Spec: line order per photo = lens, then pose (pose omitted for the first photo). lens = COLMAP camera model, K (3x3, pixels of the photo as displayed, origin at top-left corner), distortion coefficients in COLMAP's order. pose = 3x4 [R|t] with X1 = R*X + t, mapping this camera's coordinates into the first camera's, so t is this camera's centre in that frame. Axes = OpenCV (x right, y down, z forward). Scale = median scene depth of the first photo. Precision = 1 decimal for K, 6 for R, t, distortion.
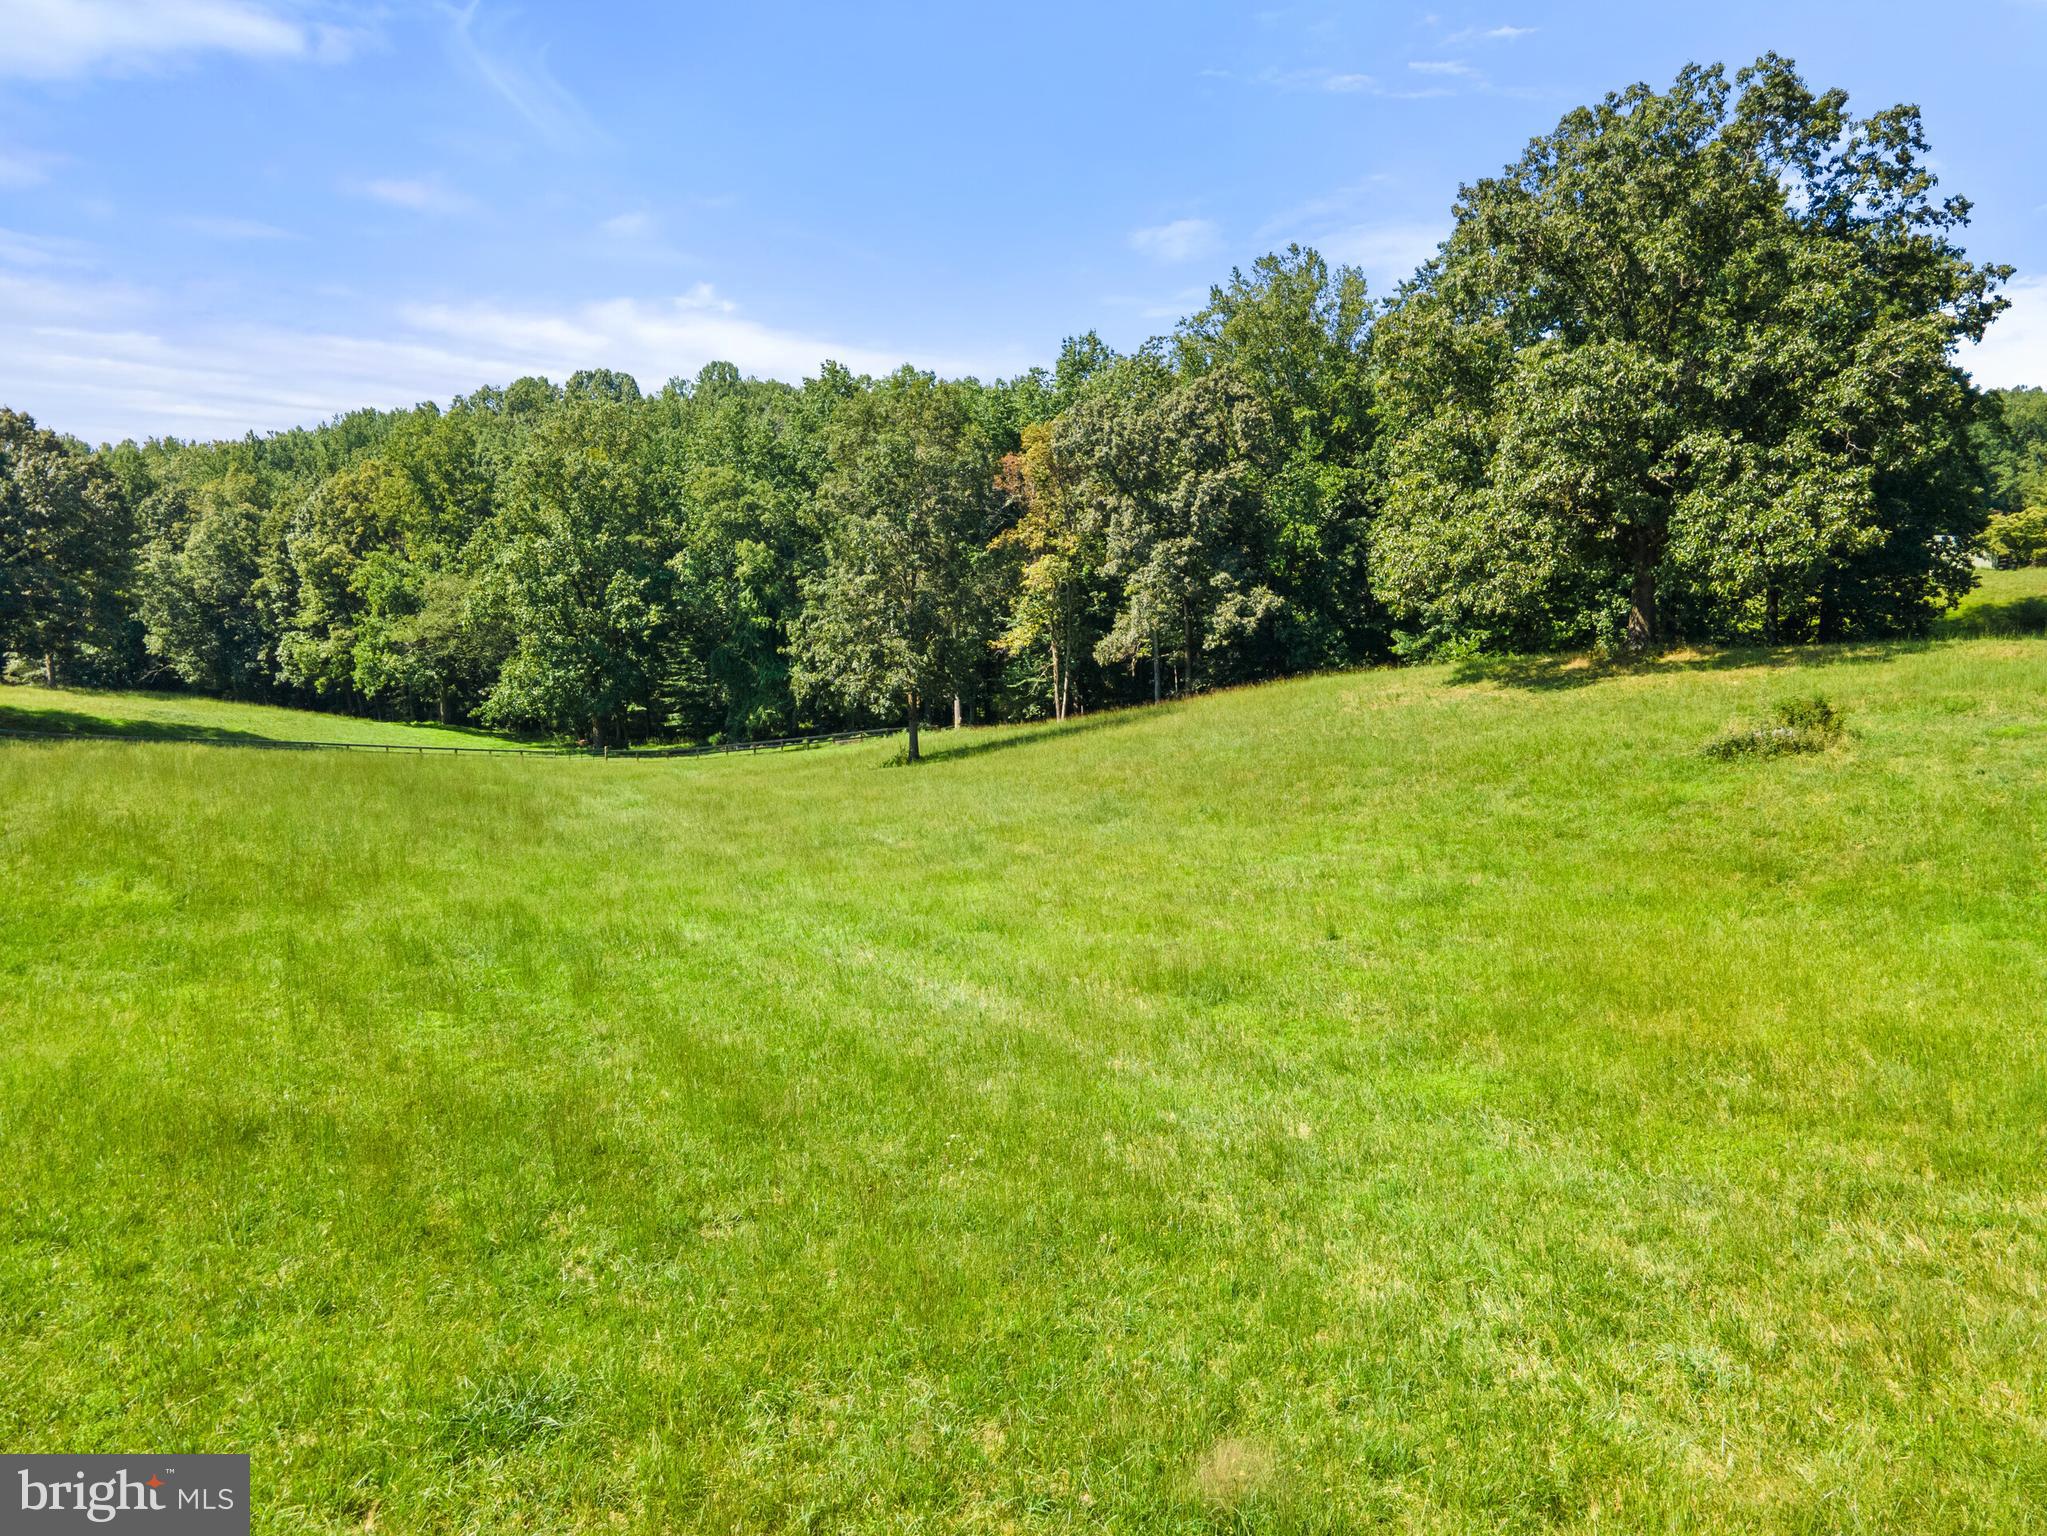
lens RADIAL K [[1498.4, 0, 1026.9], [0, 1498.4, 741.5], [0, 0, 1]] dist [0.028217, 0.034894]
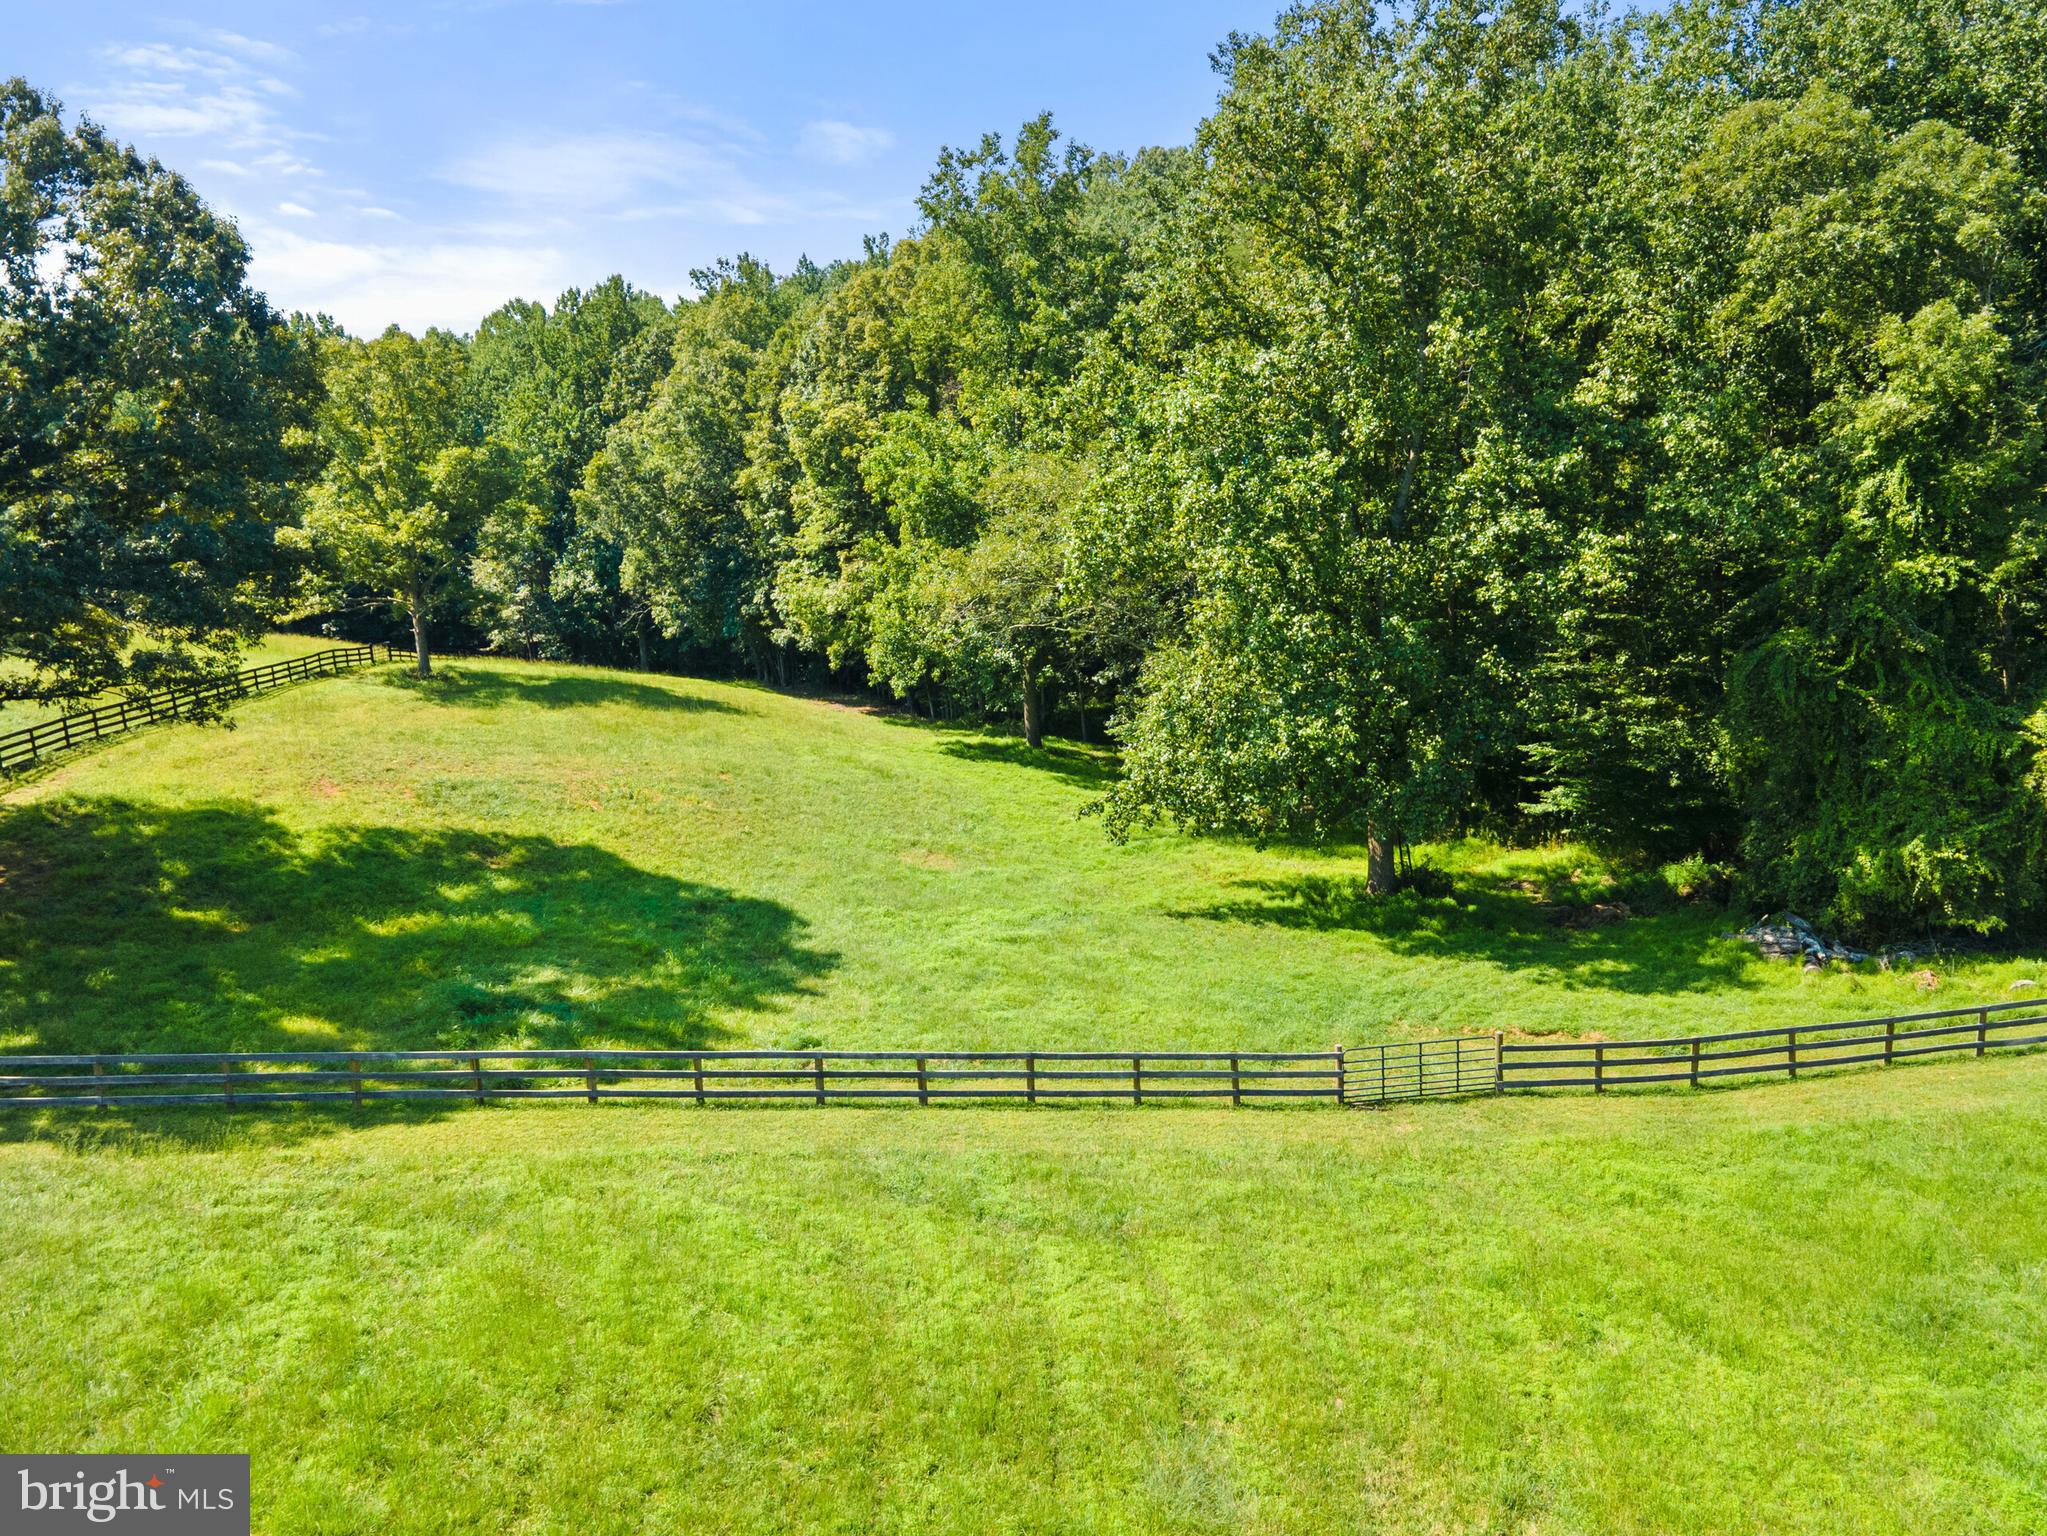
lens RADIAL K [[1498.4, 0, 1026.9], [0, 1498.4, 741.5], [0, 0, 1]] dist [0.028217, 0.034894]
pose [[0.925655, 0.038515, -0.376404, -0.198348], [-0.001801, 0.995243, 0.097407, -0.064136], [0.378365, -0.089488, 0.921321, 0.536312]]
